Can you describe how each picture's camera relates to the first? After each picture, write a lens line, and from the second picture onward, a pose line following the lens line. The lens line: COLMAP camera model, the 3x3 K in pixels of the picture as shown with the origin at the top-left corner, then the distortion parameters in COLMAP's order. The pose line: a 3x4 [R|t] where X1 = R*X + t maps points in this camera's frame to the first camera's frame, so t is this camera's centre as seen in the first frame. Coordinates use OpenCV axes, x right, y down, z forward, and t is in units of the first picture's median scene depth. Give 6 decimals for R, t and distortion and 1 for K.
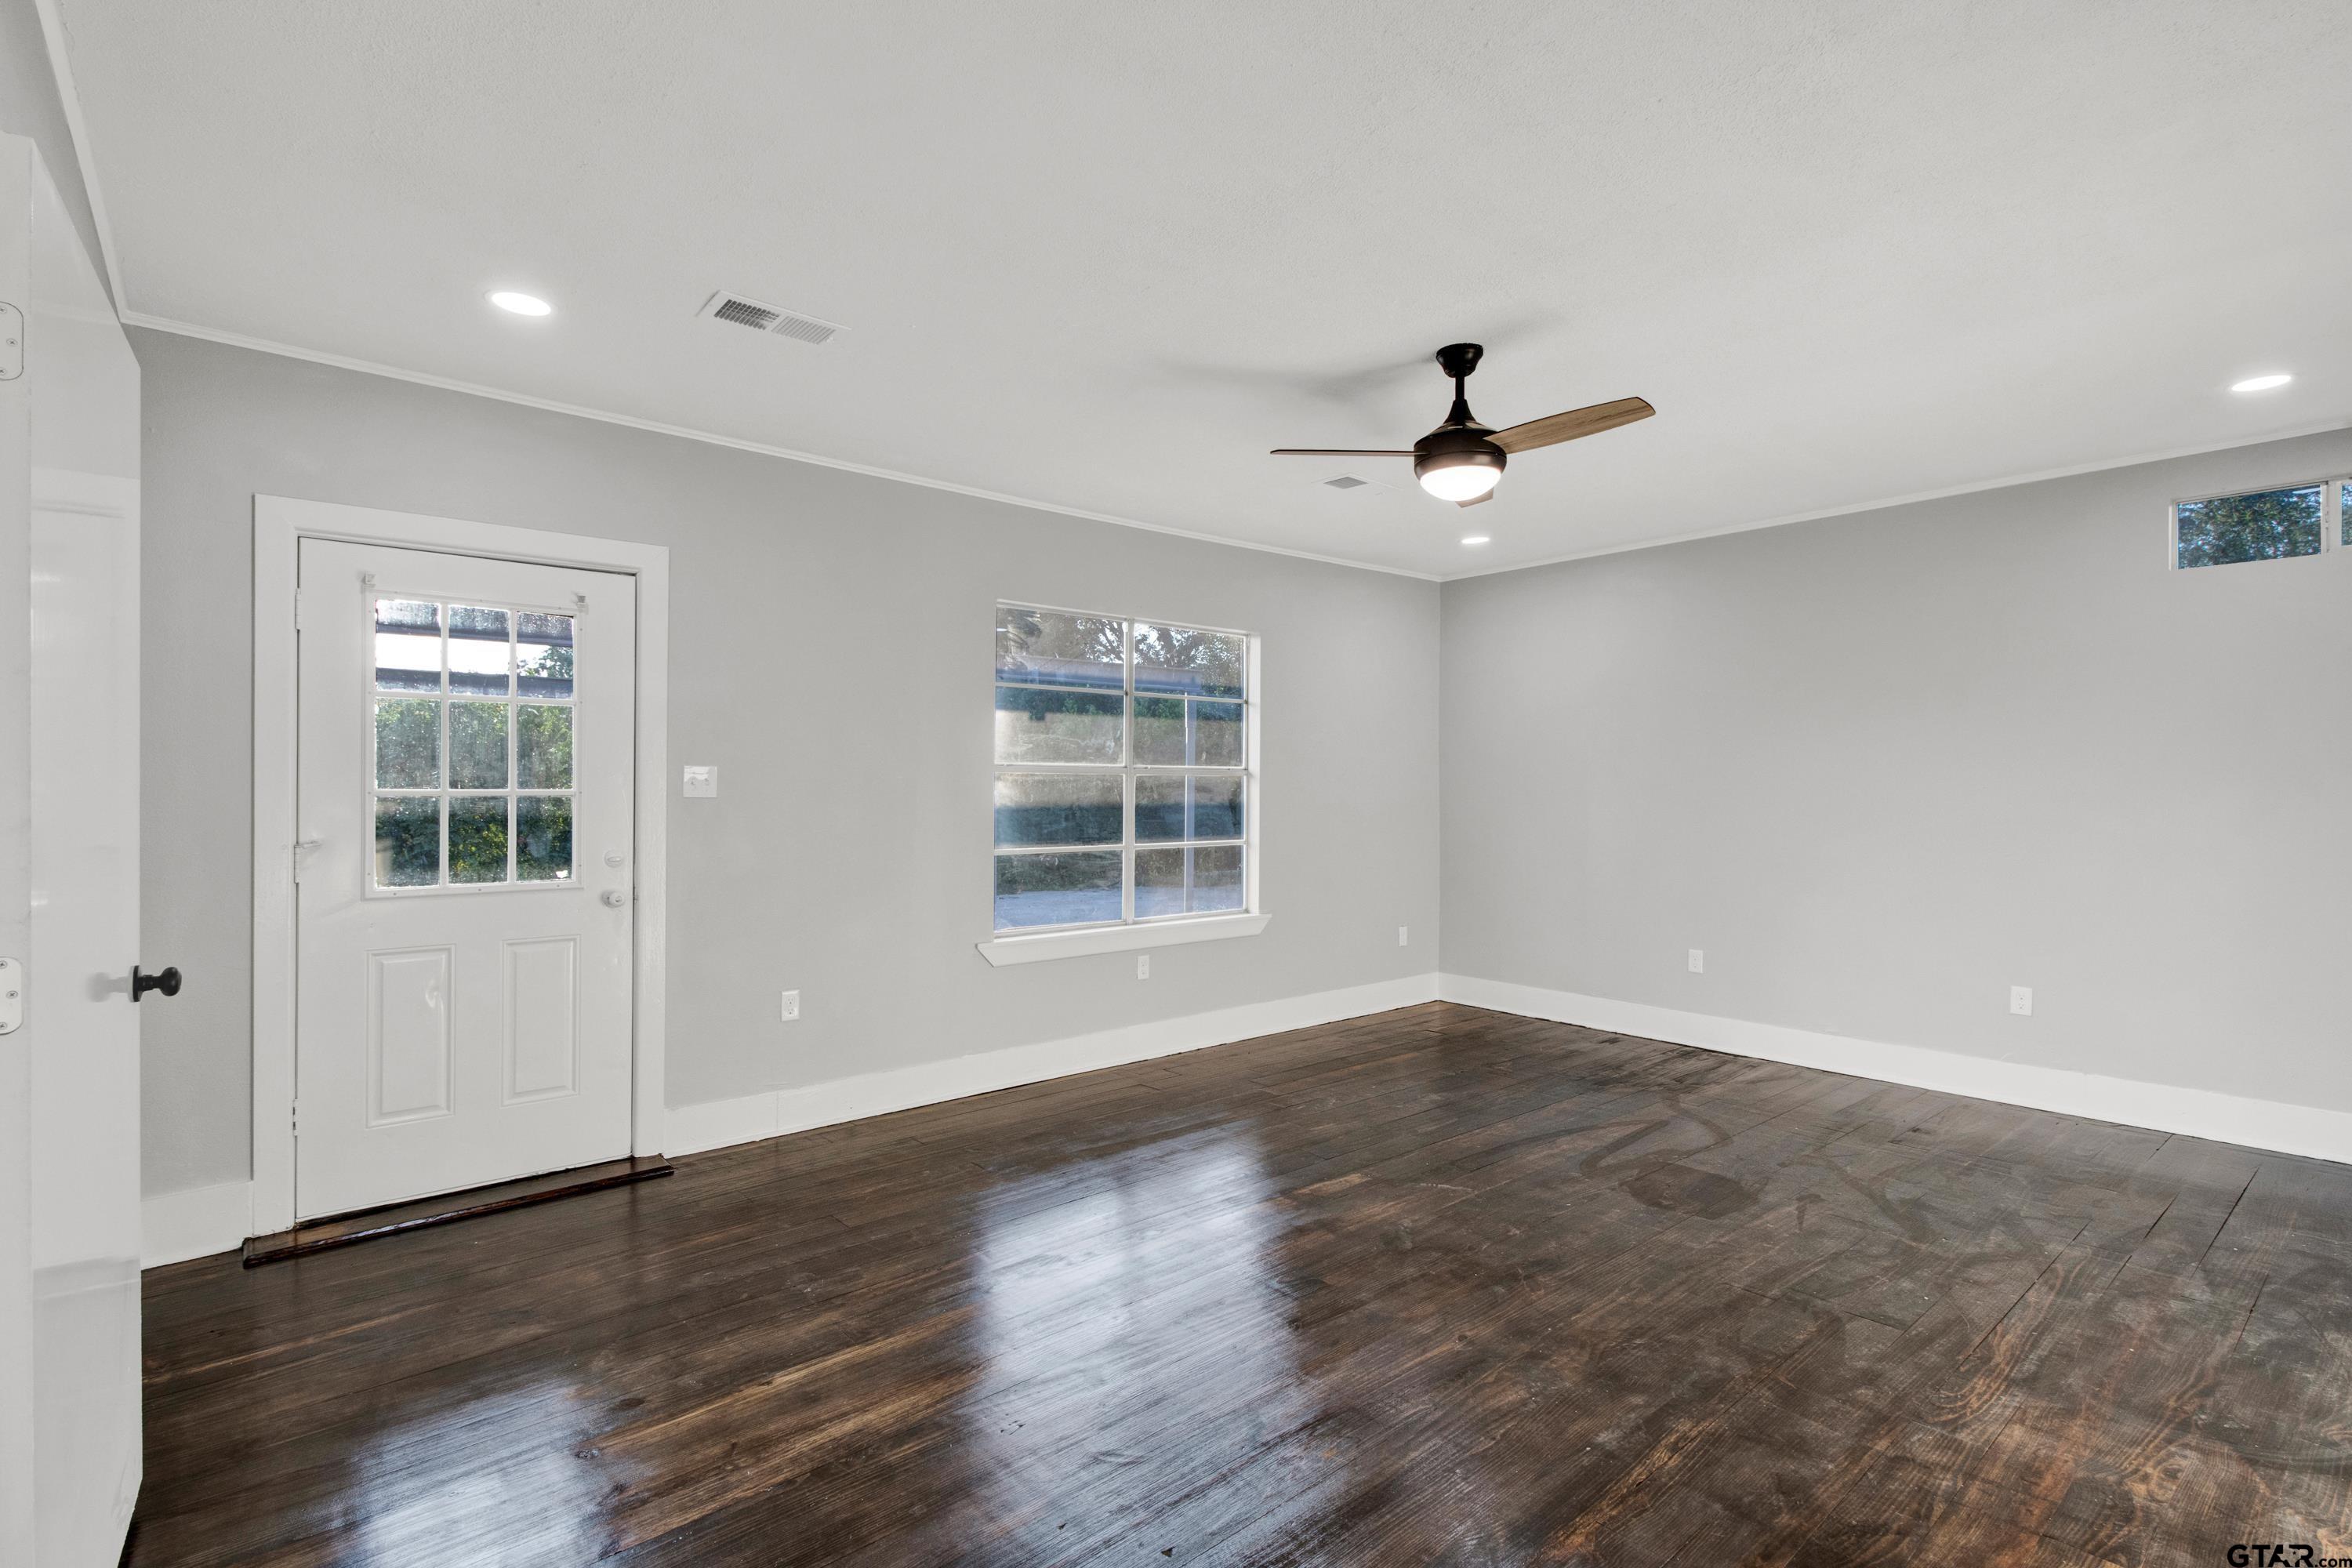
lens RADIAL K [[1104.0, 0, 1176.0], [0, 1104.0, 784.0], [0, 0, 1]] dist [0.001339, 0.000121]
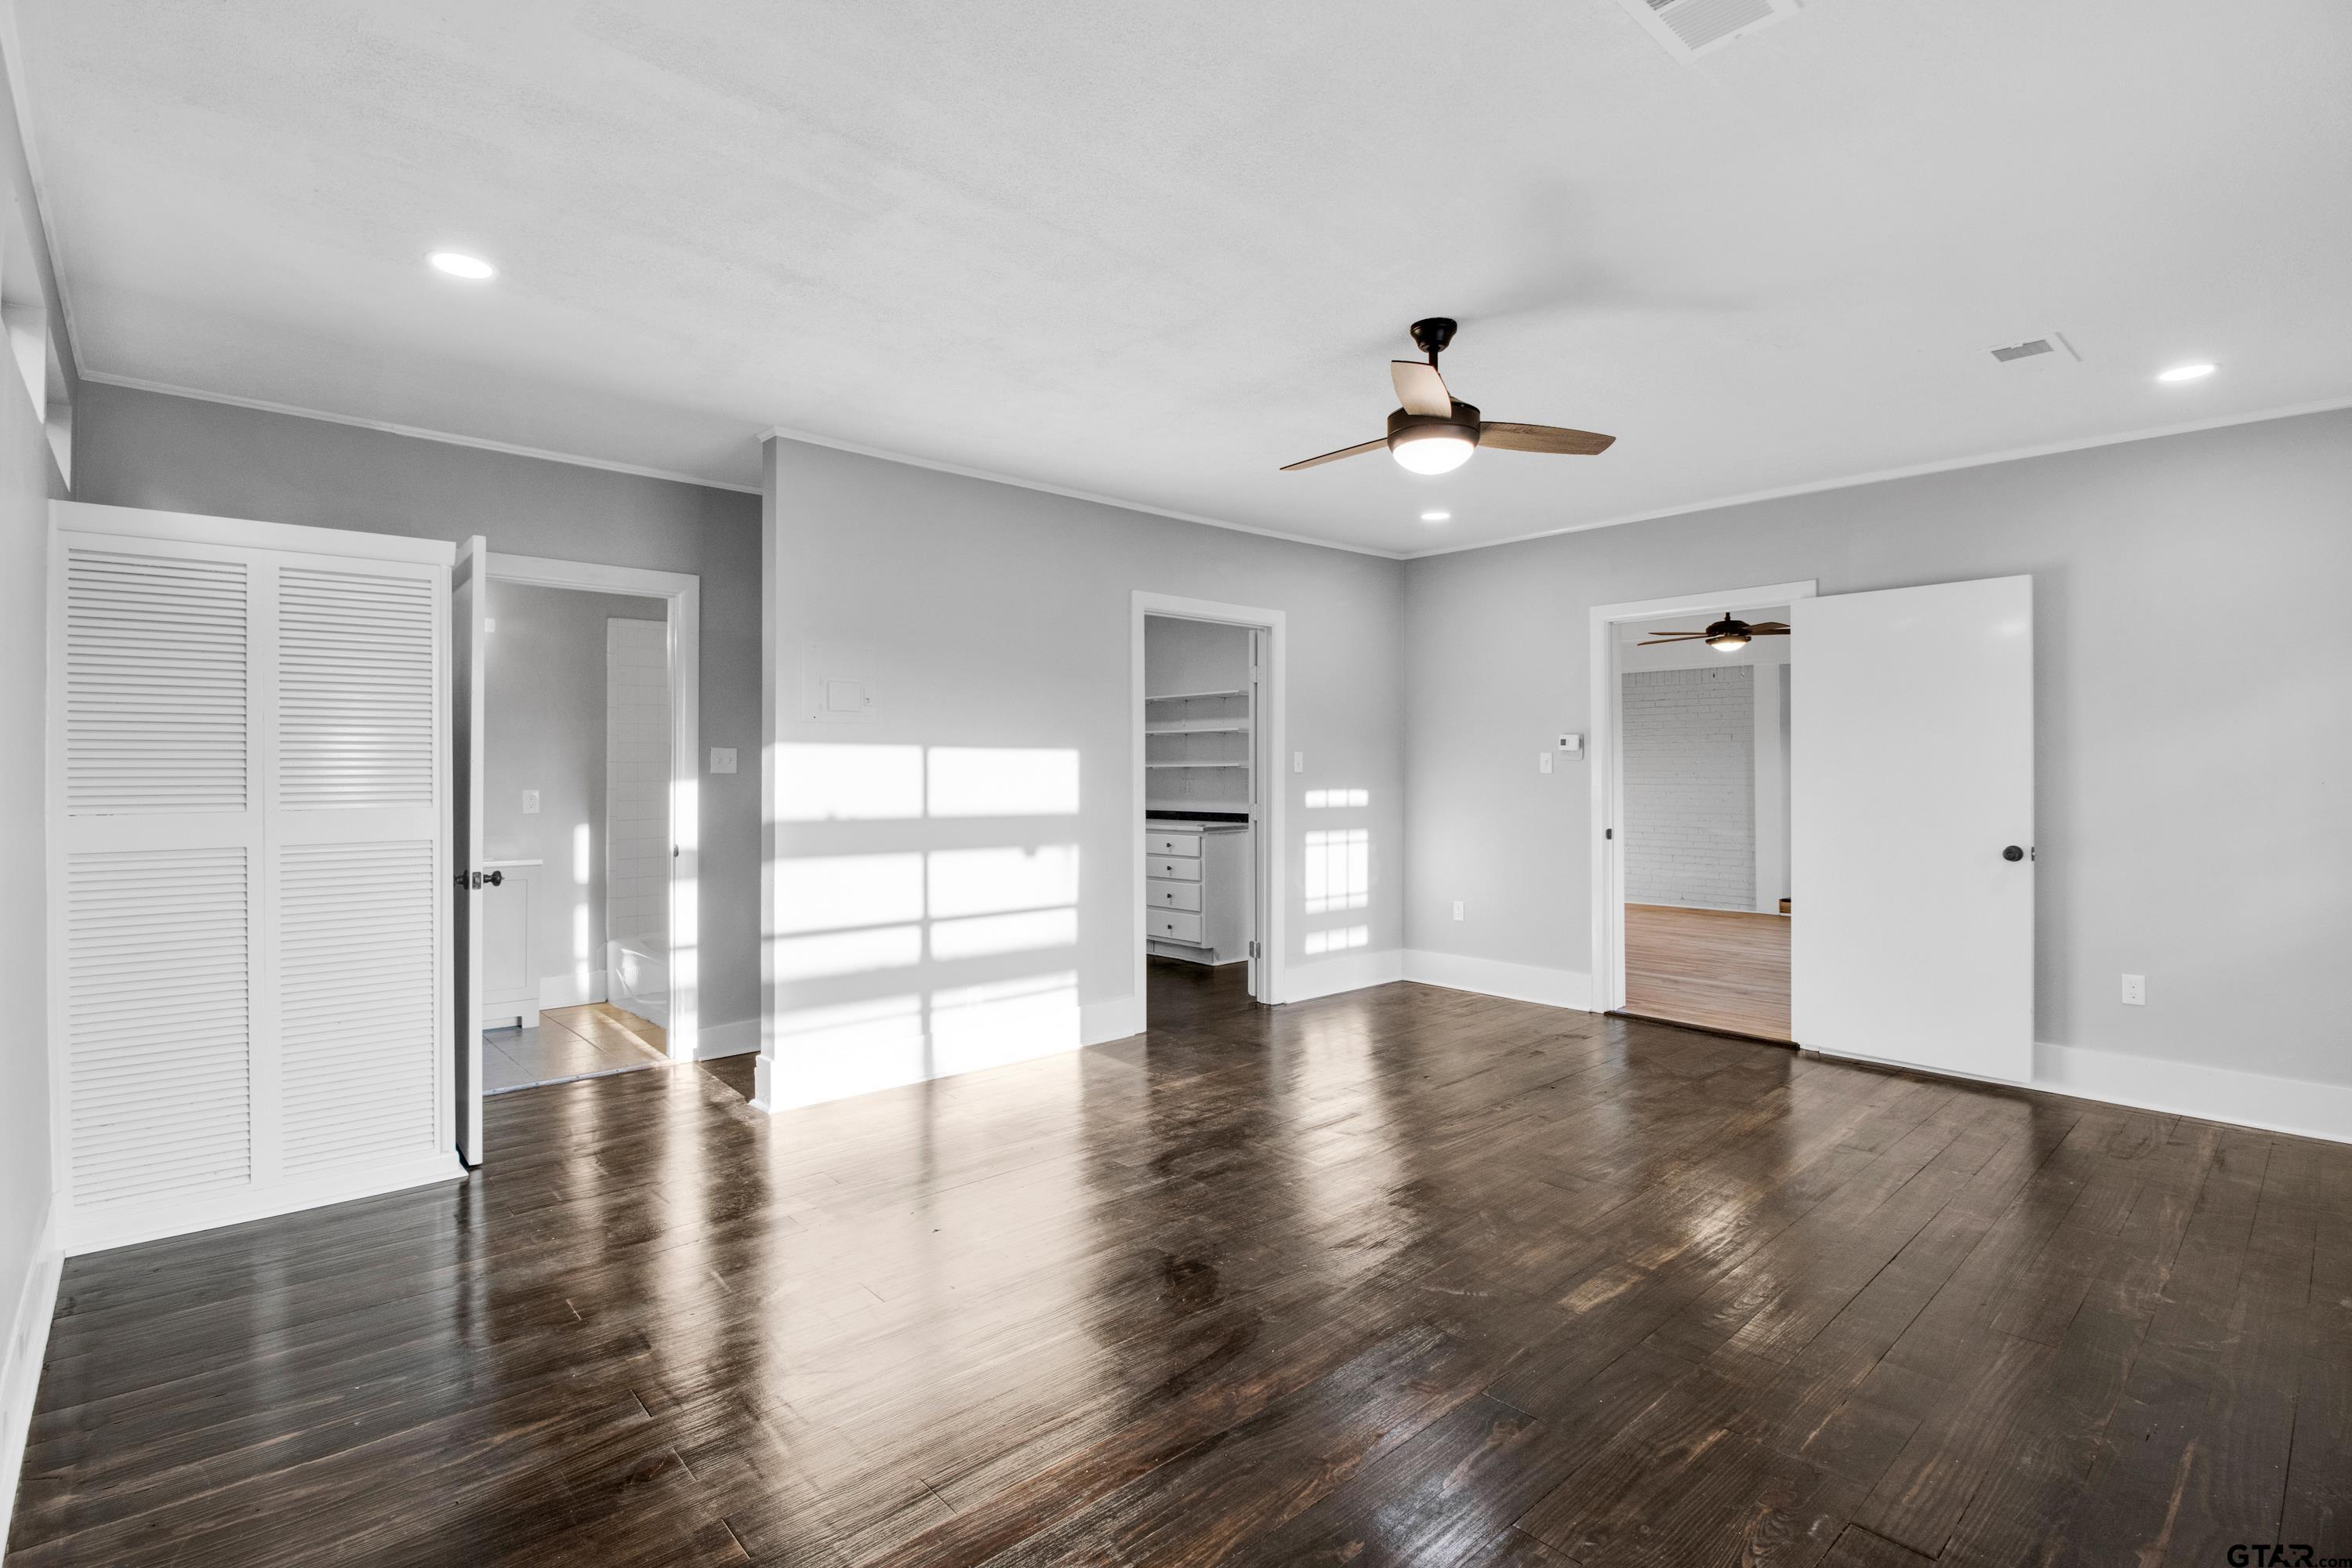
lens RADIAL K [[1112.7, 0, 1176.0], [0, 1112.7, 784.0], [0, 0, 1]] dist [0.000403, -0.000306]
pose [[-0.999311, -0.006765, -0.036500, 0.464393], [-0.007185, 0.999909, 0.011404, 0.004561], [0.036420, 0.011658, -0.999269, 1.730151]]
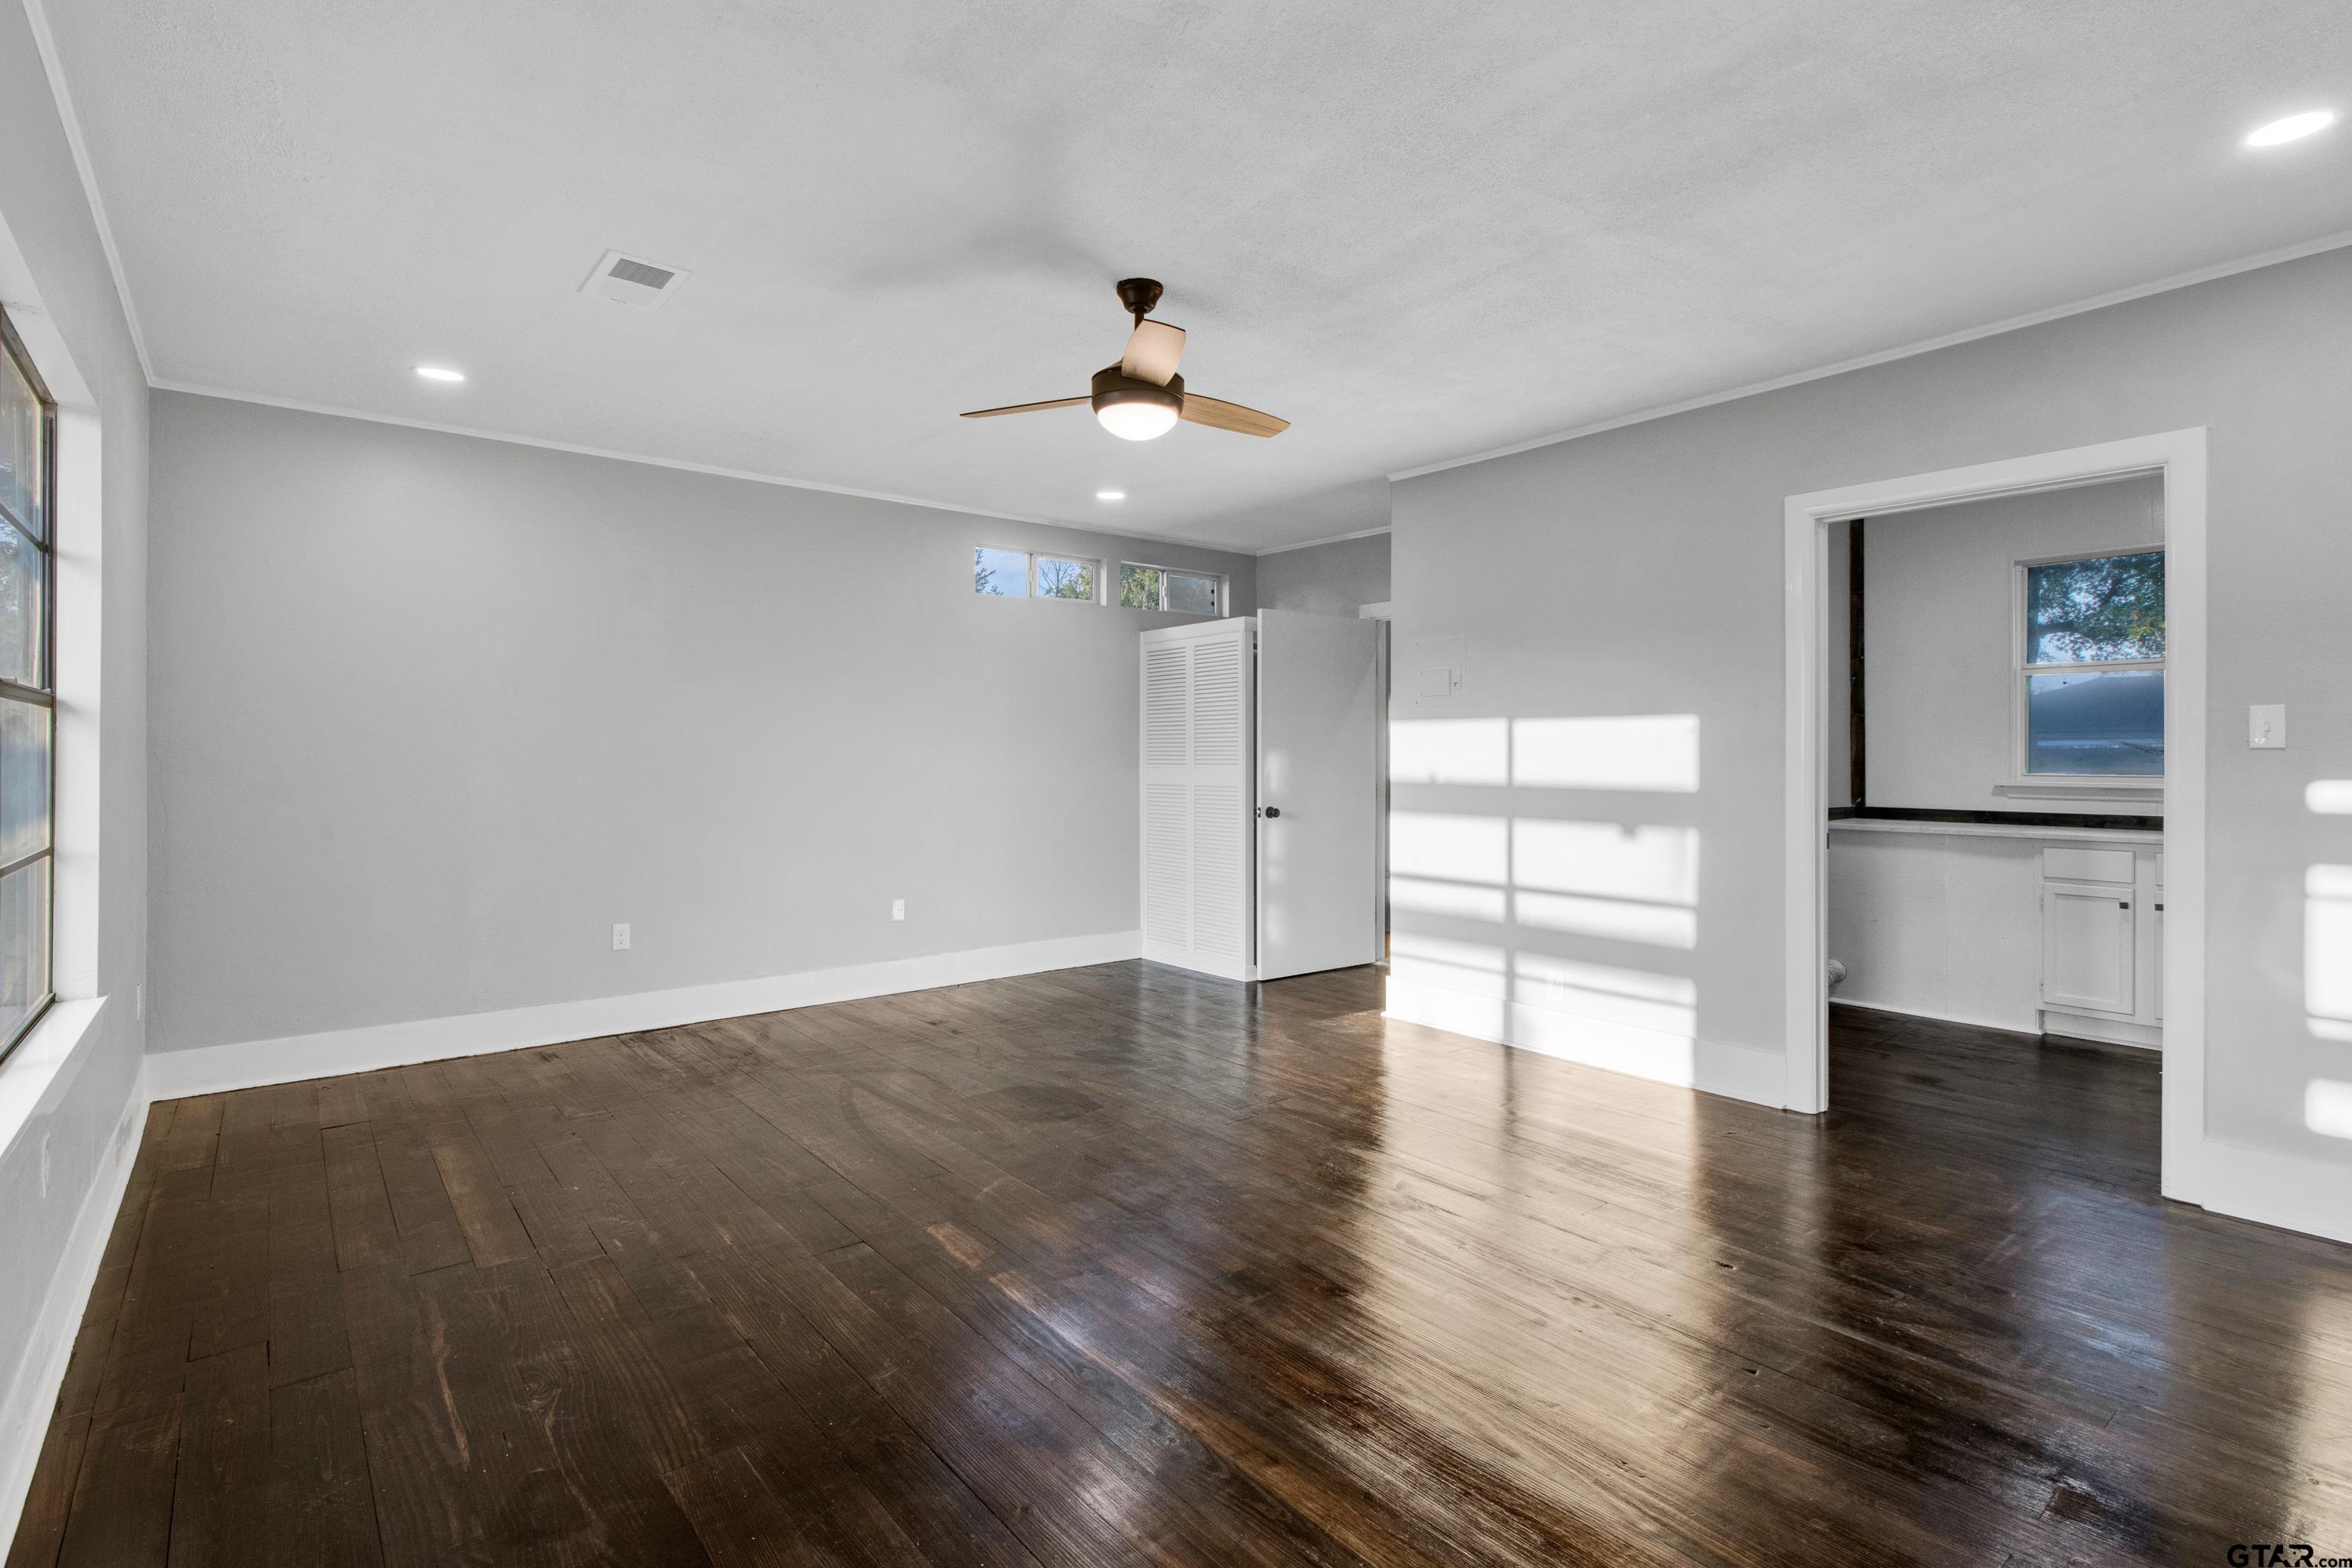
lens RADIAL K [[1111.0, 0, 1176.8], [0, 1111.0, 749.1], [0, 0, 1]] dist [0.021195, 0.000154]
pose [[0.027467, -0.001836, 0.999621, -0.626462], [-0.002291, 0.999996, 0.001900, 0.012148], [-0.999620, -0.002342, 0.027463, 0.812293]]
